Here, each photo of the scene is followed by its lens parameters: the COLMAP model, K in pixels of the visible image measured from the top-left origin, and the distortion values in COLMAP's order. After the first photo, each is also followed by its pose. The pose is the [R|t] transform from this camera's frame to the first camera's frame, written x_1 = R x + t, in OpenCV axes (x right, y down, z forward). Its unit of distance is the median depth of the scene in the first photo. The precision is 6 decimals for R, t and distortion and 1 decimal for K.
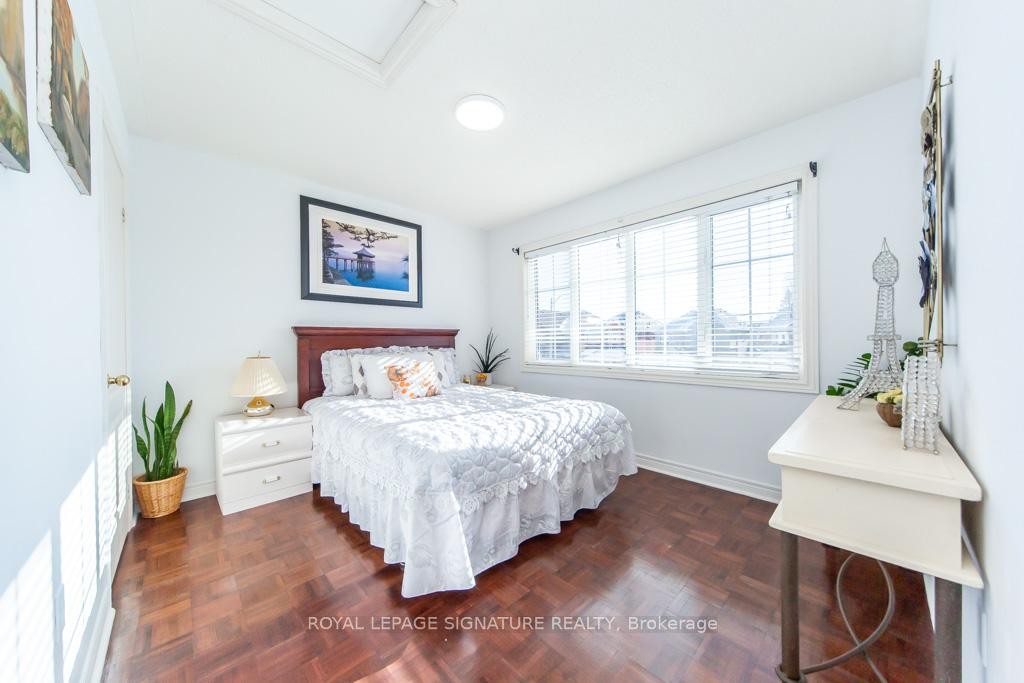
lens RADIAL K [[351.4, 0, 514.5], [0, 351.4, 343.8], [0, 0, 1]] dist [0.005345, -0.000529]
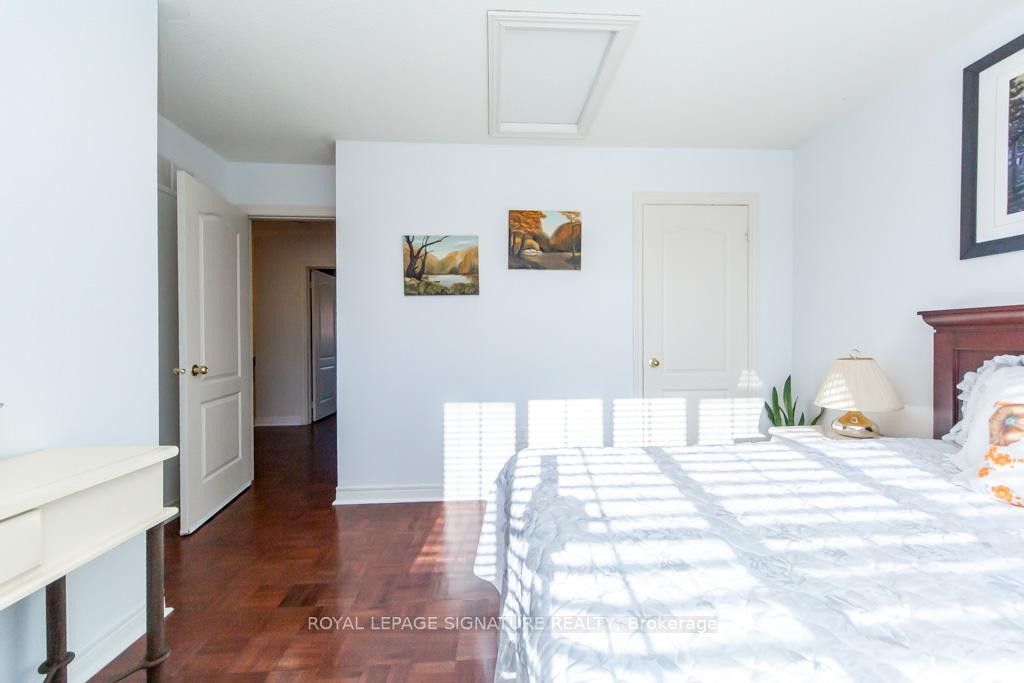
lens RADIAL K [[351.4, 0, 510.1], [0, 351.4, 341.5], [0, 0, 1]] dist [0.005345, -0.000529]
pose [[-0.659669, 0.012296, -0.751456, 0.288024], [0.005806, 0.999920, 0.011265, -0.008917], [0.751534, 0.003068, -0.659687, 0.861877]]
